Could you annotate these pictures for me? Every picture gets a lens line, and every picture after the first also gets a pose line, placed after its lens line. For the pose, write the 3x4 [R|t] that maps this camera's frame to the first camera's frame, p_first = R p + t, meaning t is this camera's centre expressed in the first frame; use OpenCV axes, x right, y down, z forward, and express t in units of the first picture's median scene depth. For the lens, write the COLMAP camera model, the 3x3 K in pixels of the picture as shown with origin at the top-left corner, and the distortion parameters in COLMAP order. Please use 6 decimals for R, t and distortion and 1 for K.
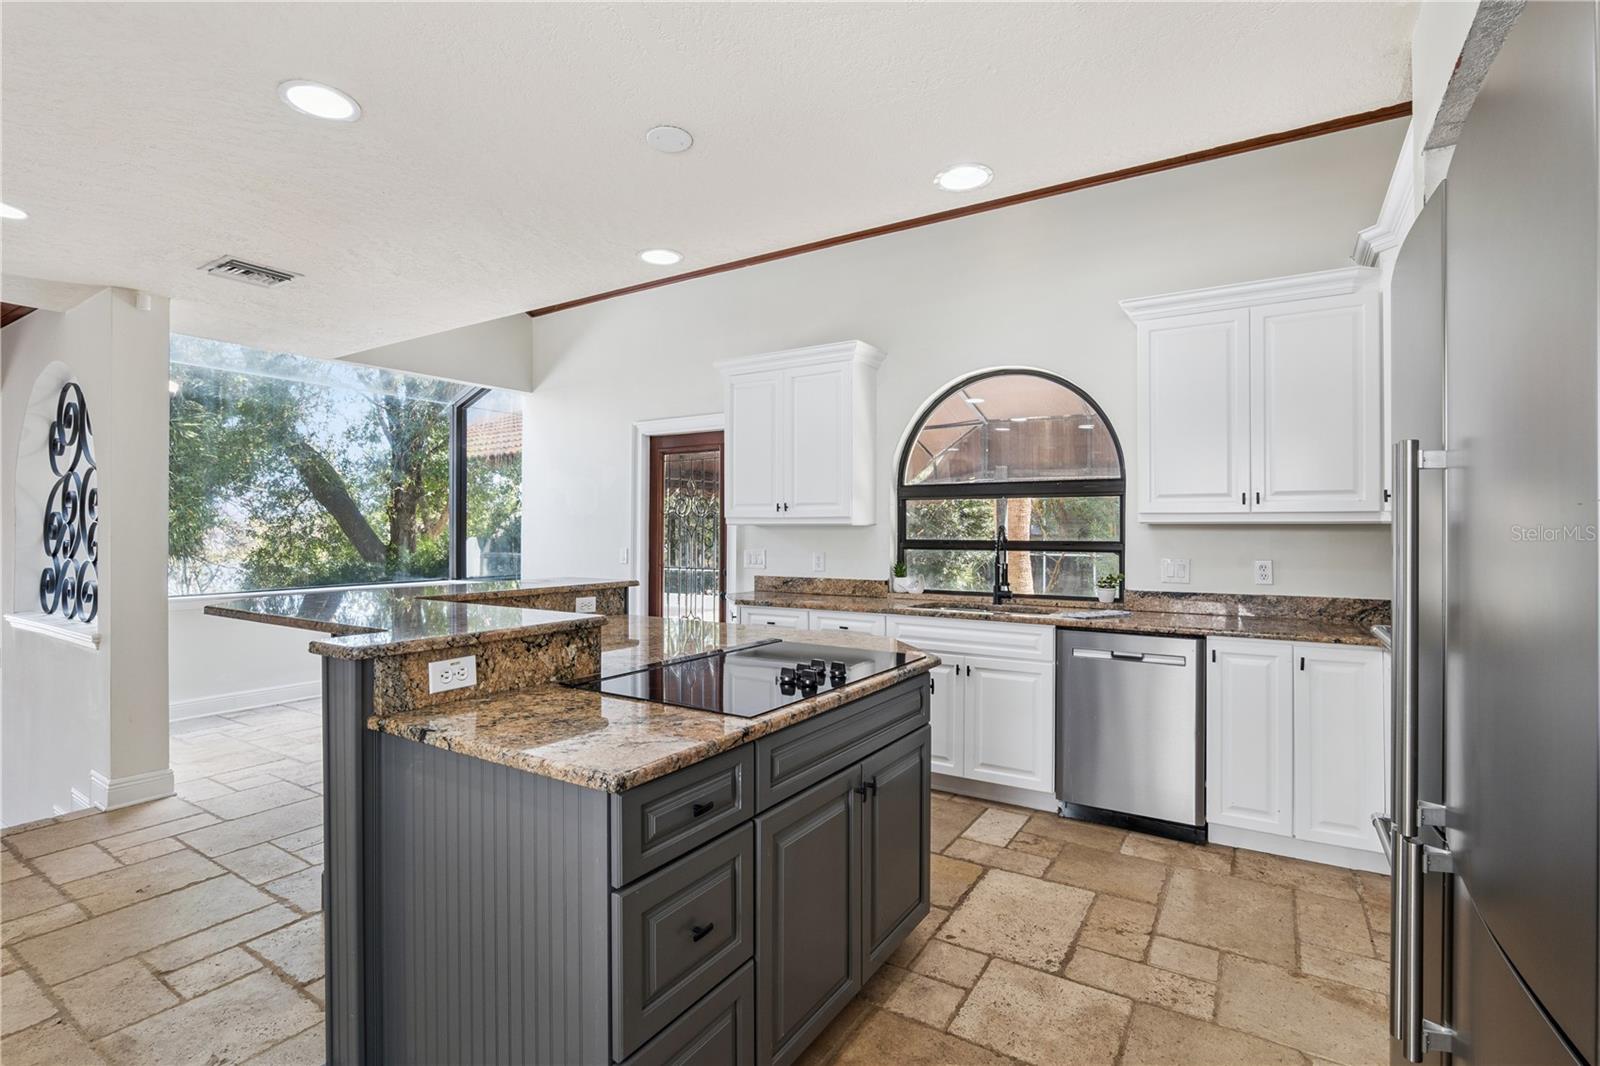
lens RADIAL K [[748.9, 0, 801.8], [0, 748.9, 526.3], [0, 0, 1]] dist [-0.021446, 0.005441]
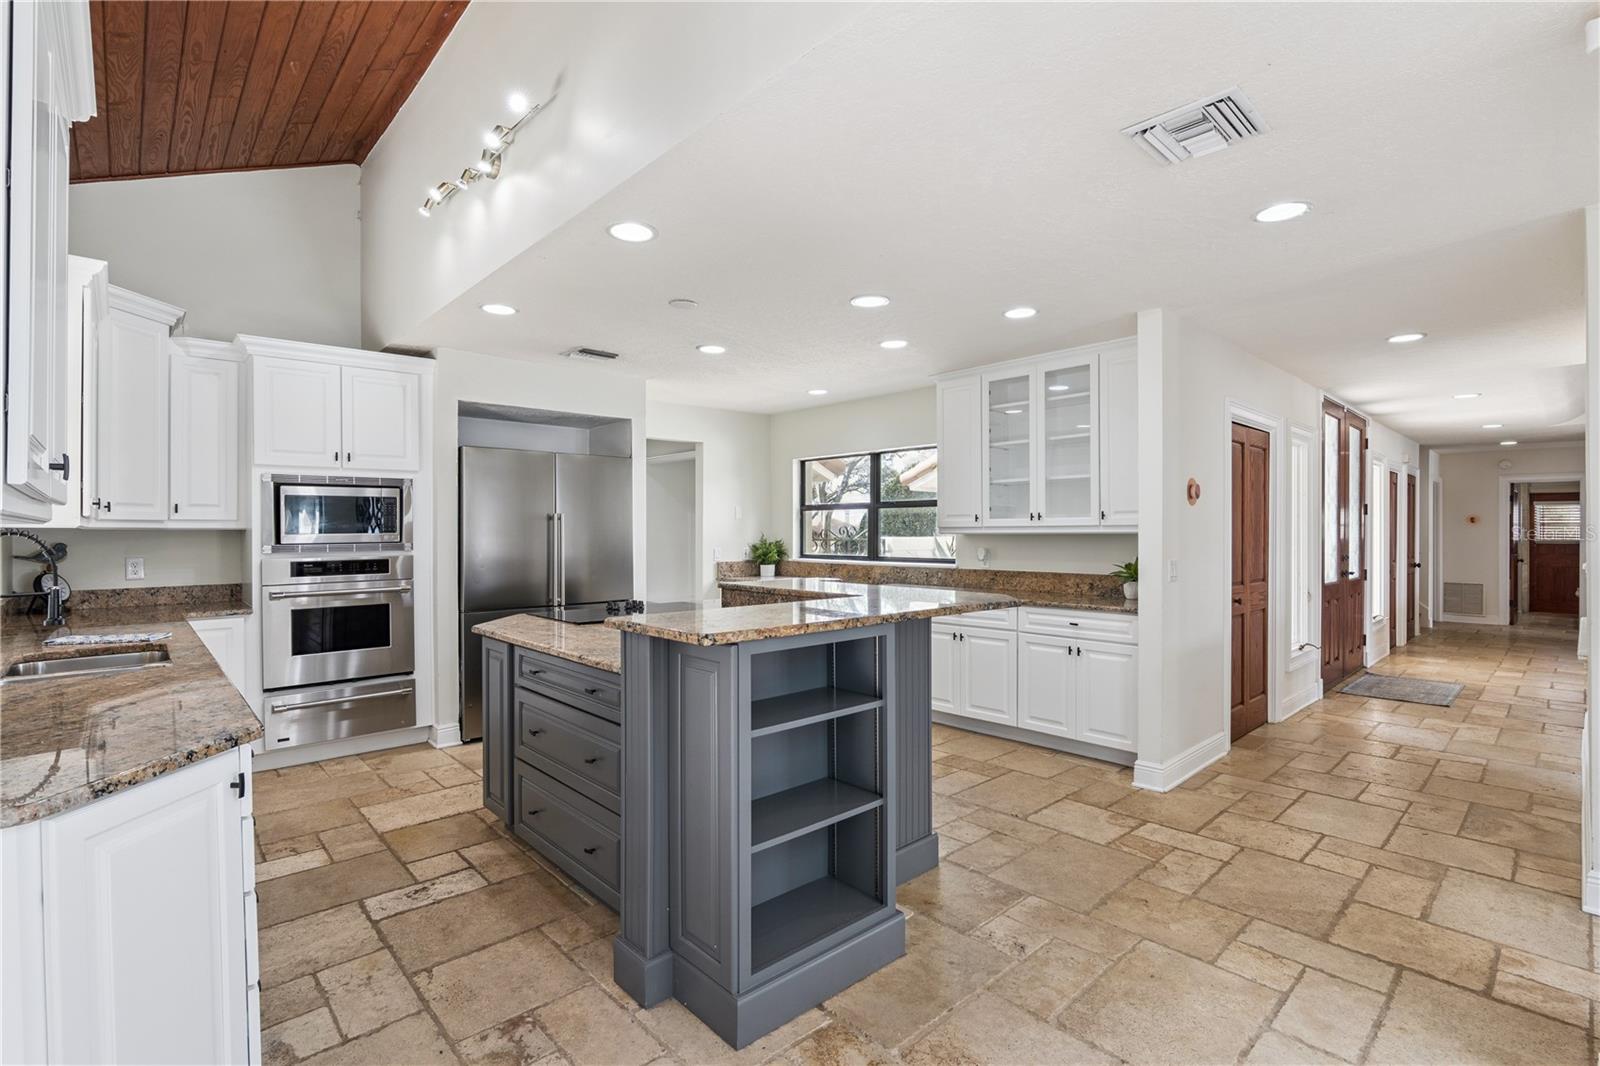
lens RADIAL K [[748.9, 0, 803.5], [0, 748.9, 531.7], [0, 0, 1]] dist [-0.021446, 0.005441]
pose [[-0.966636, 0.000783, 0.256153, -0.485844], [-0.001075, 0.999974, -0.007114, 0.005049], [-0.256151, -0.007152, -0.966610, 1.421281]]
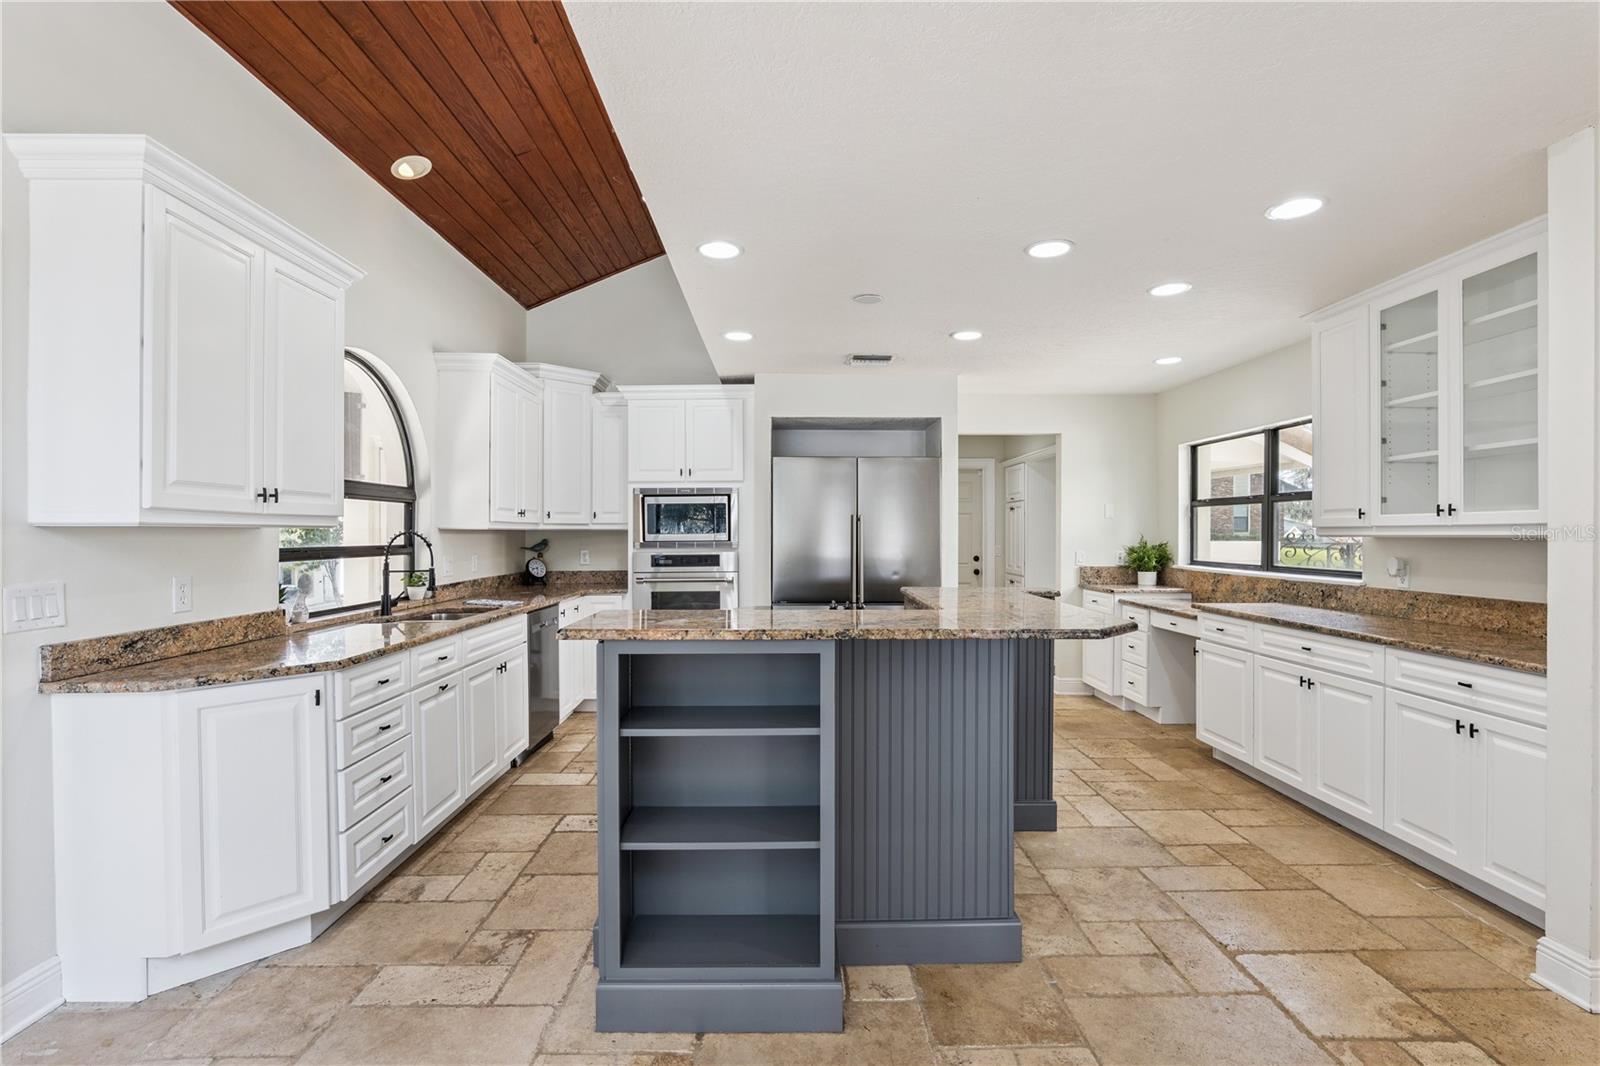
lens RADIAL K [[748.9, 0, 796.3], [0, 748.9, 532.3], [0, 0, 1]] dist [-0.021446, 0.005441]
pose [[-0.548573, -0.001517, 0.836101, -0.816163], [-0.006865, 0.999973, -0.002690, 0.001101], [-0.836075, -0.007216, -0.548568, 1.126707]]
